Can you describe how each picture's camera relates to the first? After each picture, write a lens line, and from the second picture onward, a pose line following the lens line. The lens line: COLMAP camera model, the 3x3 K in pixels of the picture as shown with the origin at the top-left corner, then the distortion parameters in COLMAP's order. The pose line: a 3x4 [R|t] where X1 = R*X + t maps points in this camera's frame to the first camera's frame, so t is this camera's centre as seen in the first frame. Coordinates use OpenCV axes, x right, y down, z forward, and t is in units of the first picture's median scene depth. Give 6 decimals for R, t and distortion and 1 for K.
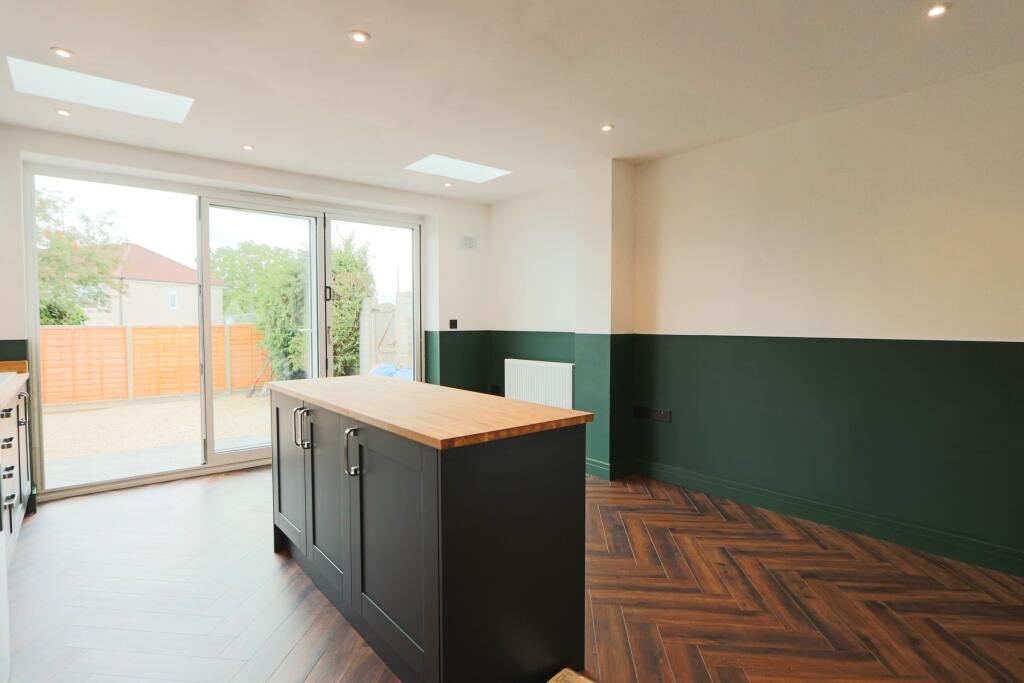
lens RADIAL K [[527.7, 0, 504.8], [0, 527.7, 340.3], [0, 0, 1]] dist [-0.008771, 0.000572]
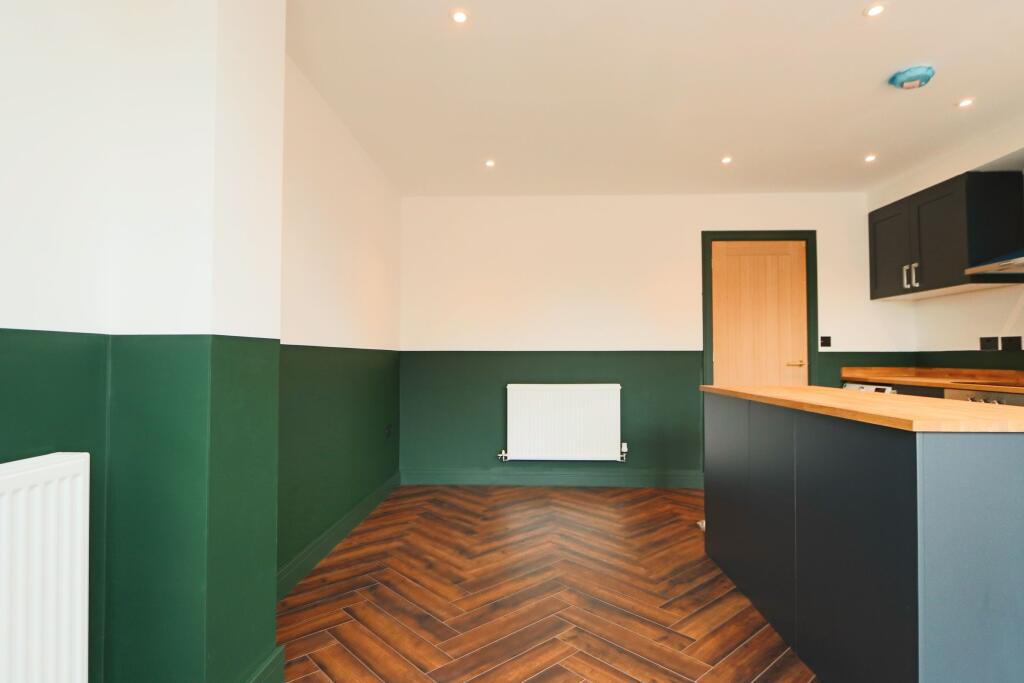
lens RADIAL K [[548.5, 0, 512.0], [0, 548.5, 341.5], [0, 0, 1]] dist [-0.001711, -0.000227]
pose [[-0.746197, 0.026119, 0.665213, -0.324355], [0.032852, 0.999457, -0.002391, -0.000547], [-0.664914, 0.020070, -0.746650, 1.646548]]
